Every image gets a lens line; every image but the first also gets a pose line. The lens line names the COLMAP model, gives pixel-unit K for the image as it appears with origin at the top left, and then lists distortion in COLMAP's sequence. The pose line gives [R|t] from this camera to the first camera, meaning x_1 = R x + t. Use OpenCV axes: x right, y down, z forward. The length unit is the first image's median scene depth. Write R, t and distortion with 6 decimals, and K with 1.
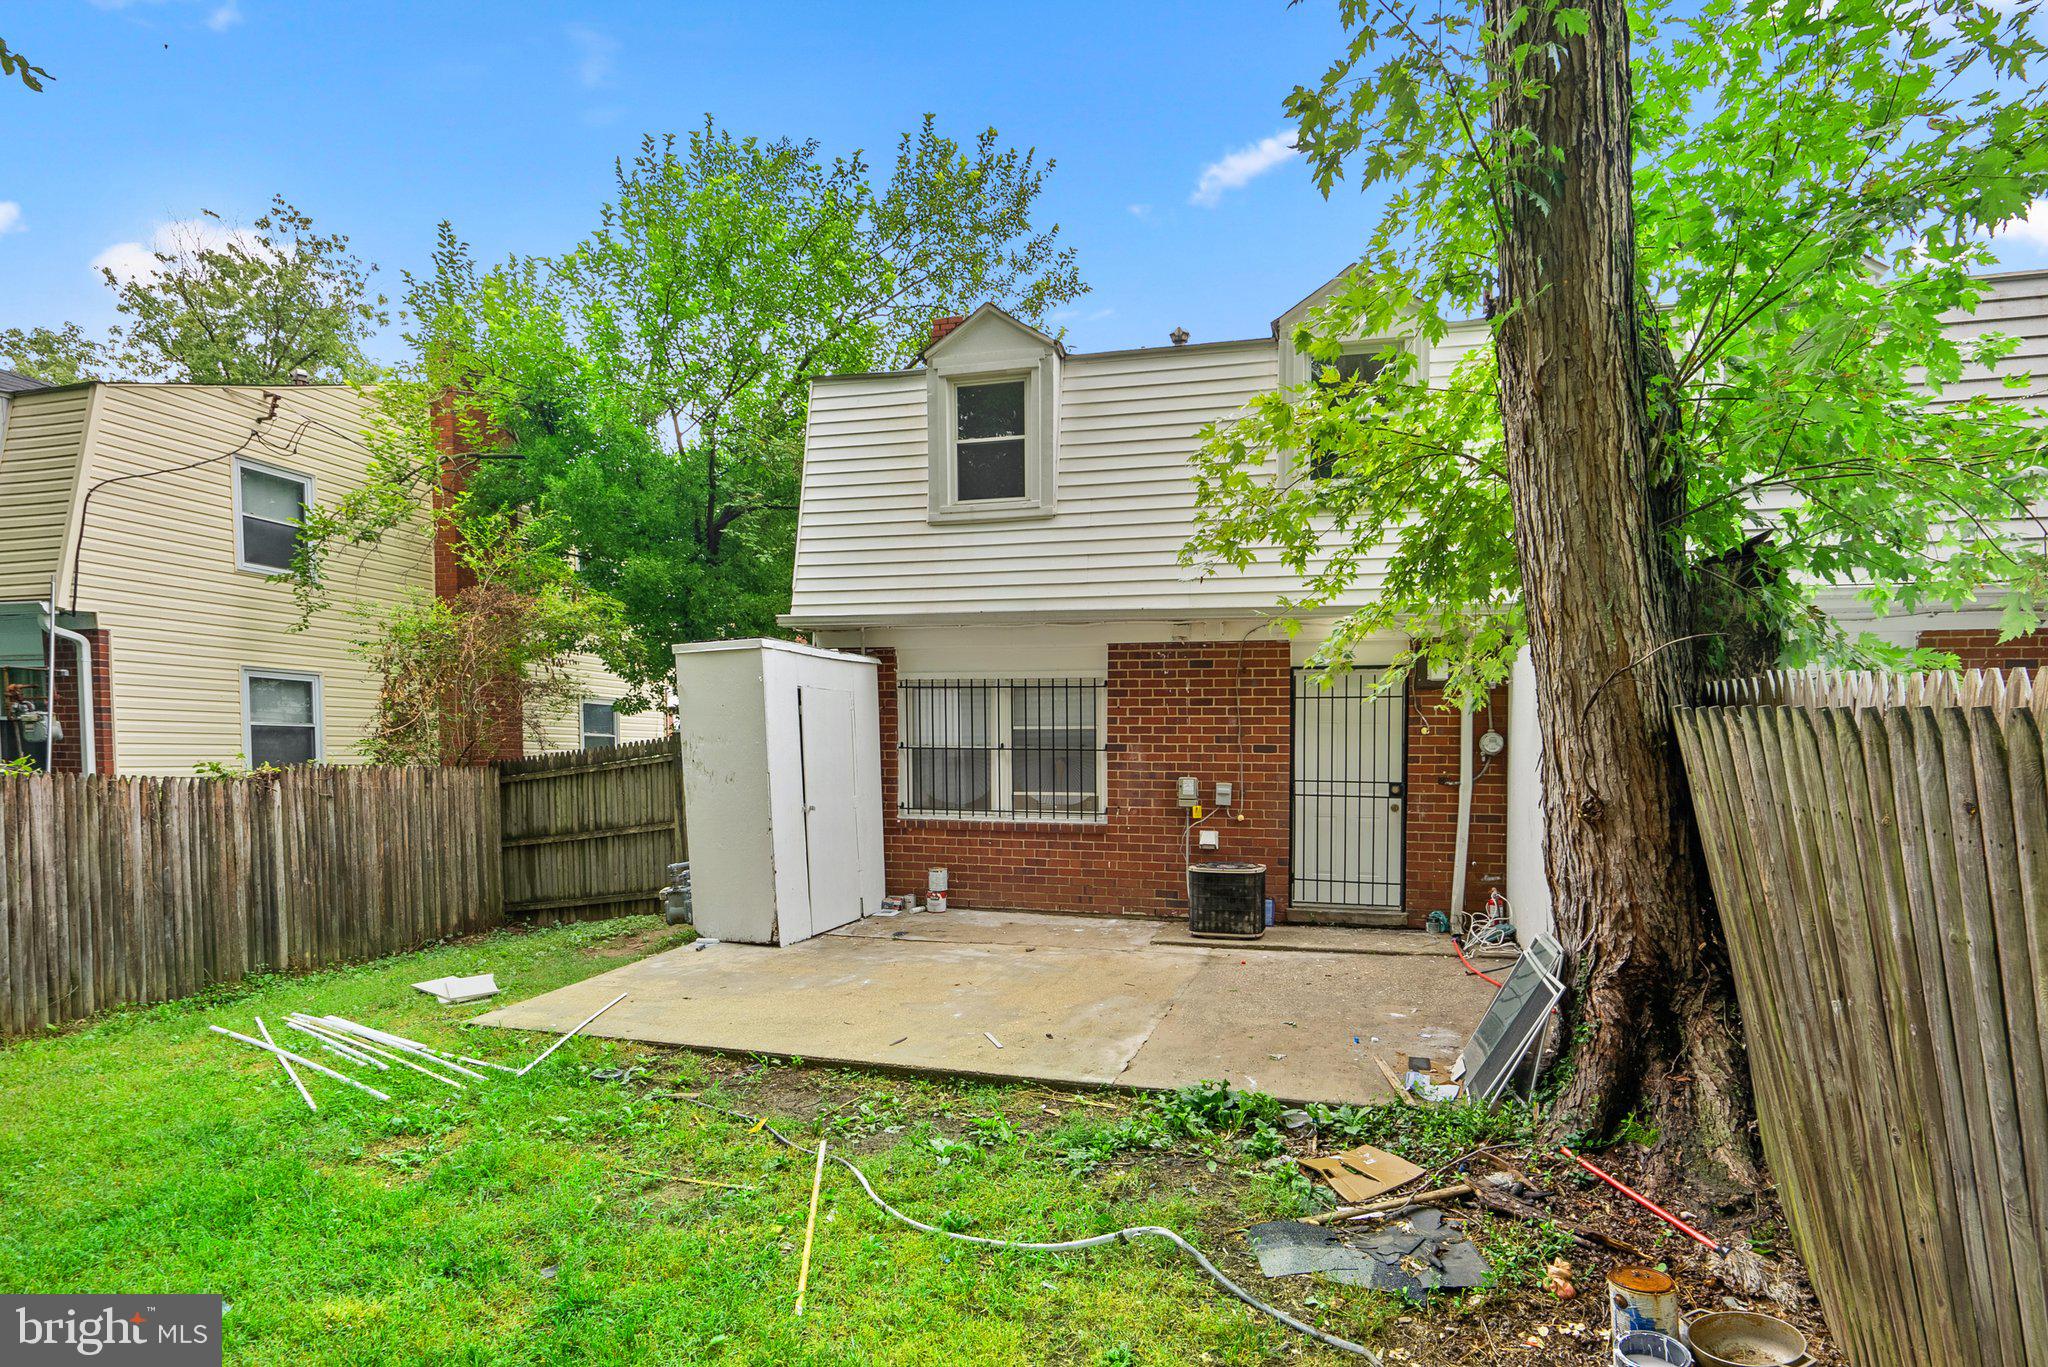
lens RADIAL K [[989.2, 0, 1058.8], [0, 989.2, 796.3], [0, 0, 1]] dist [-0.003515, 0.000370]
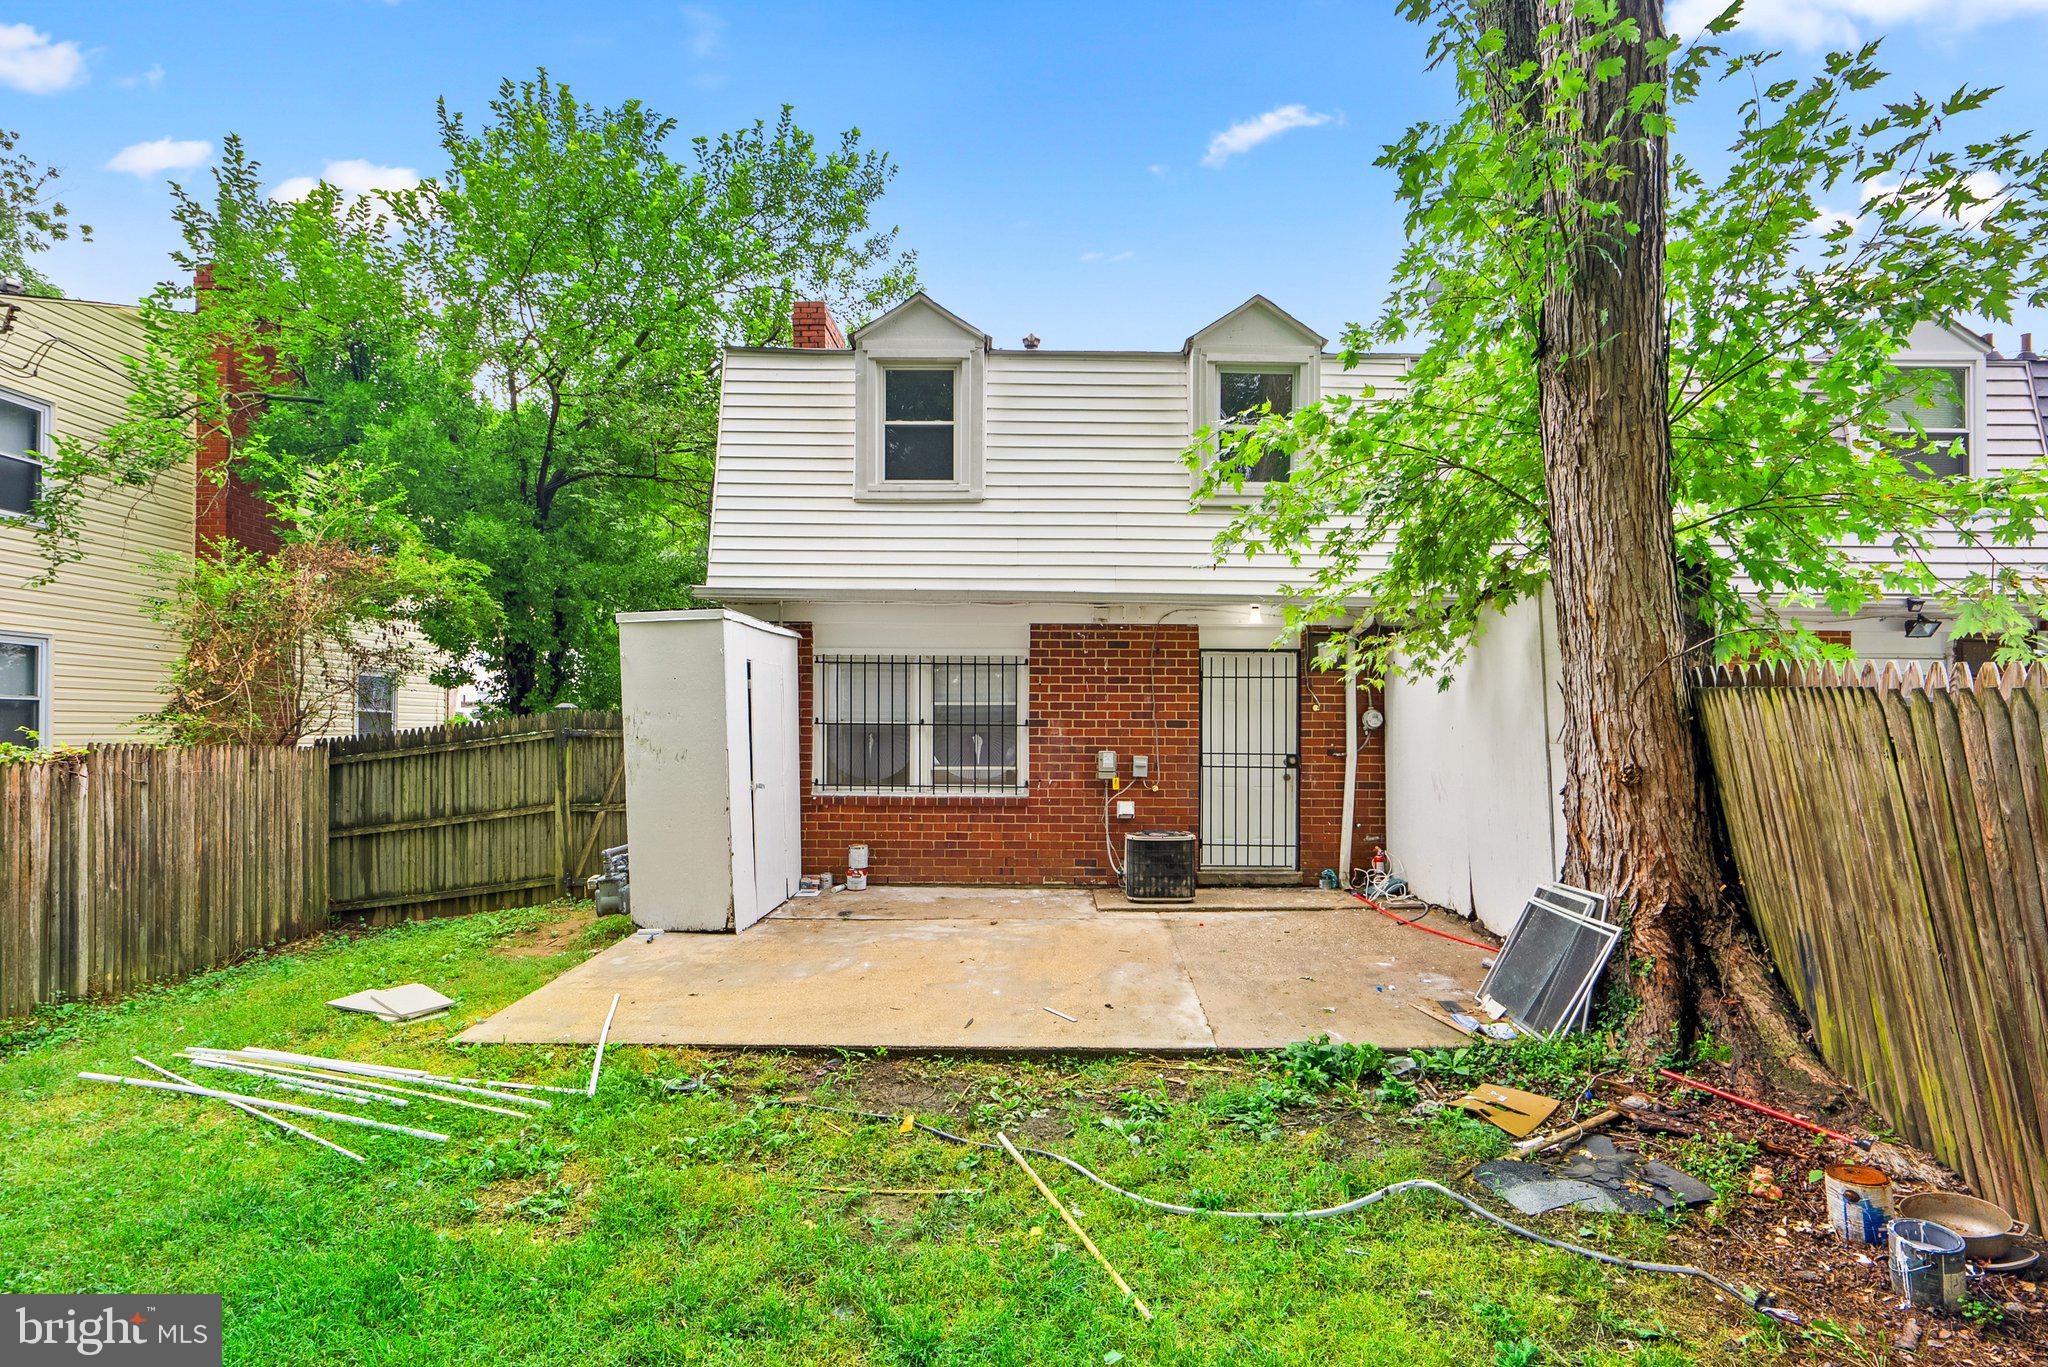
lens RADIAL K [[945.3, 0, 1036.9], [0, 945.3, 719.6], [0, 0, 1]] dist [-0.002419, 0.001340]
pose [[0.970087, -0.000783, 0.242756, -0.191959], [0.013725, 0.998572, -0.051626, -0.001562], [-0.242369, 0.053414, 0.968713, 0.037551]]
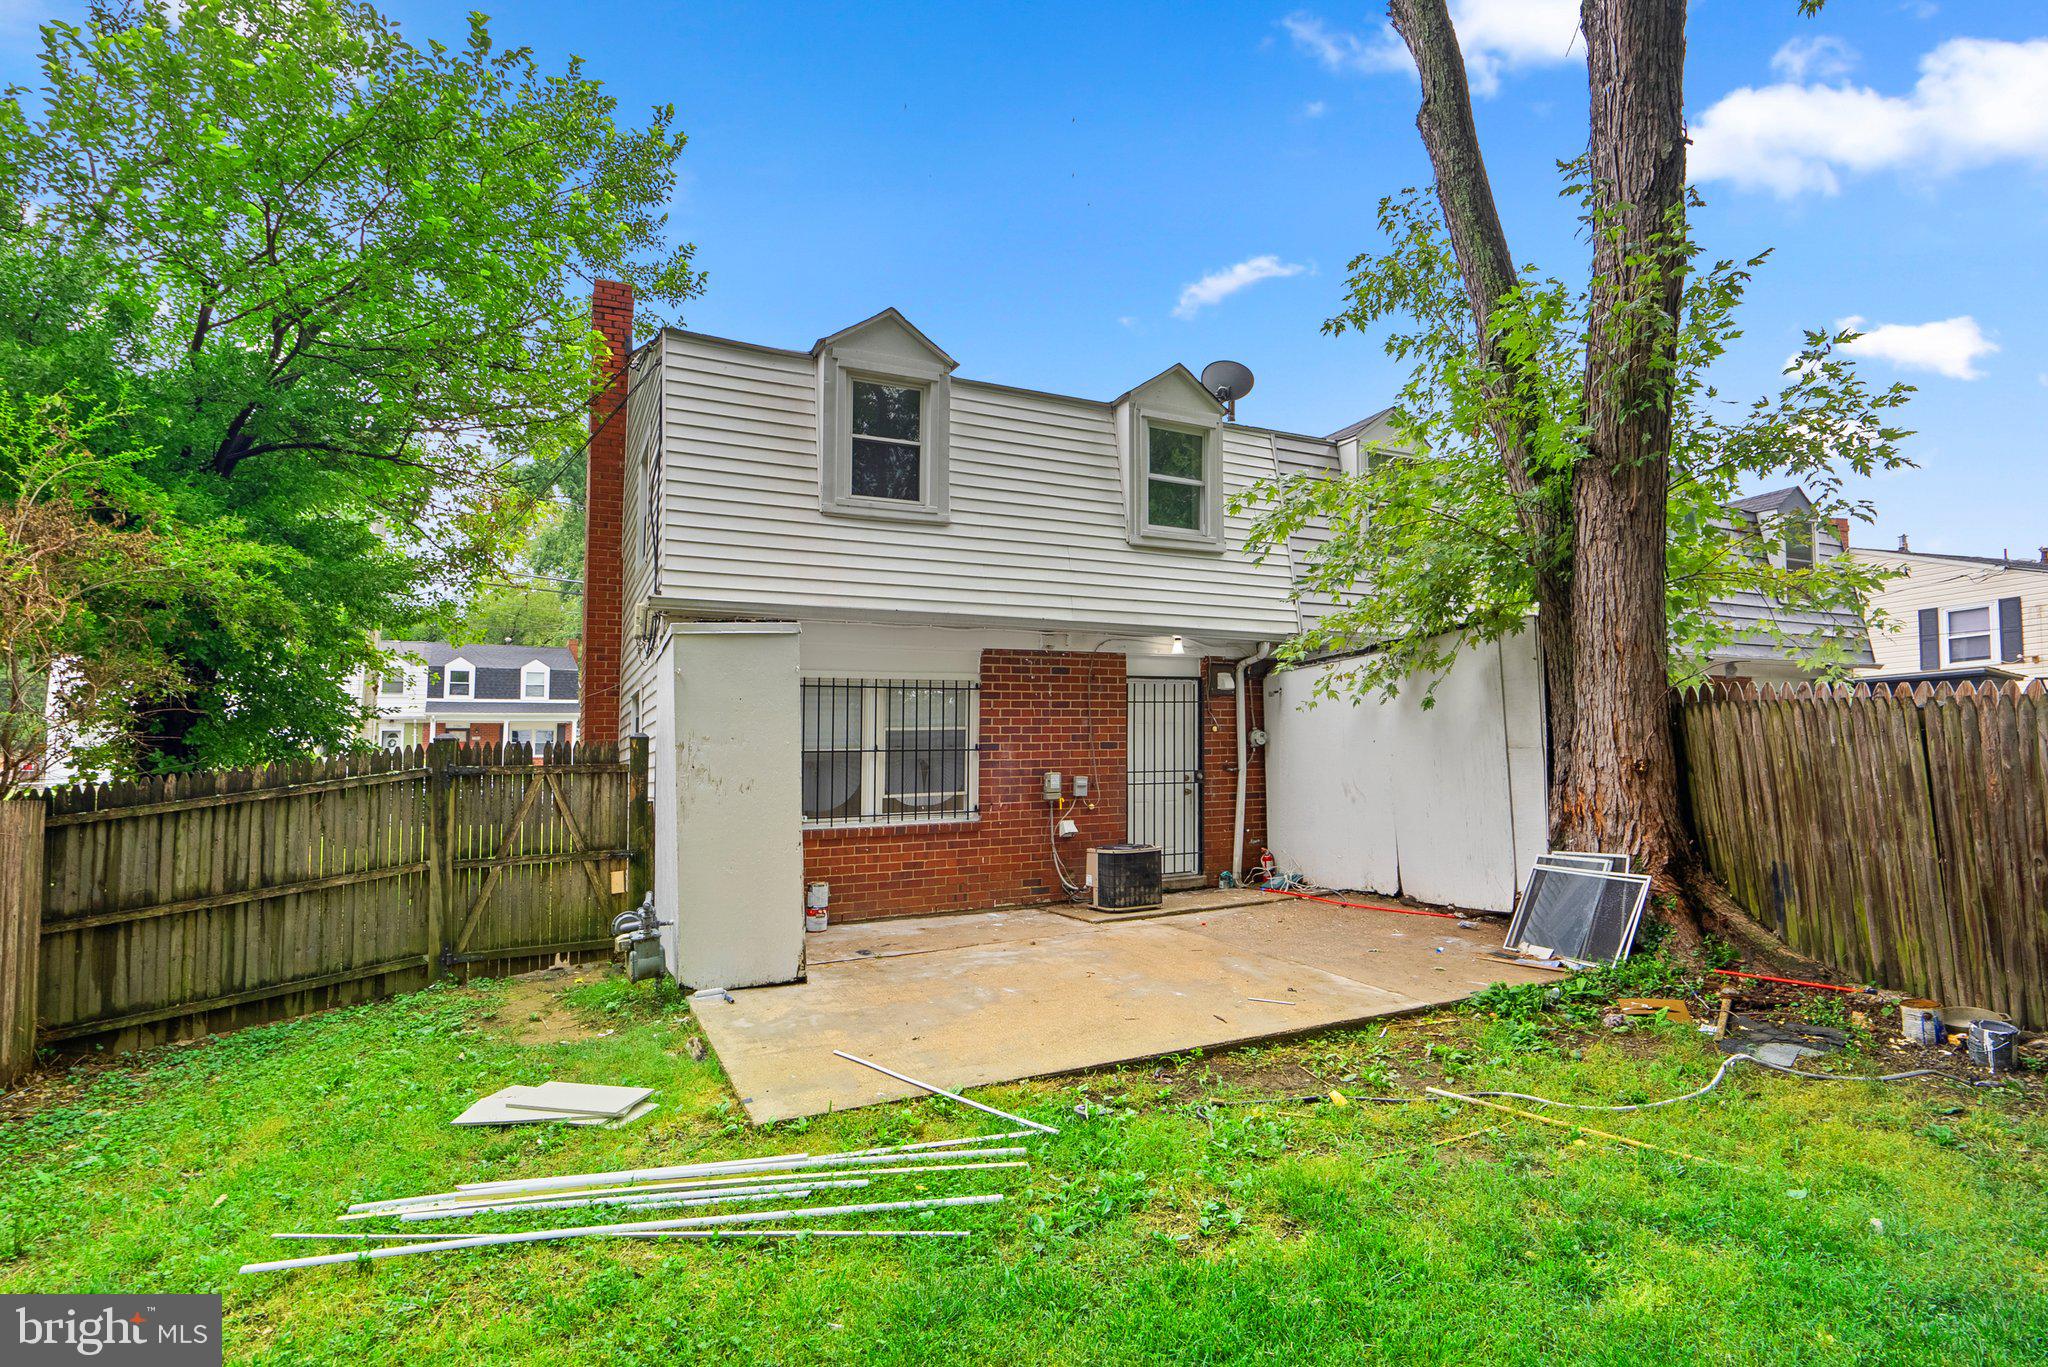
lens RADIAL K [[945.3, 0, 1053.1], [0, 945.3, 717.9], [0, 0, 1]] dist [-0.002419, 0.001340]
pose [[0.771977, 0.002342, 0.635646, -0.550843], [0.057579, 0.995625, -0.073596, -0.002324], [-0.633037, 0.093414, 0.768465, 0.189753]]
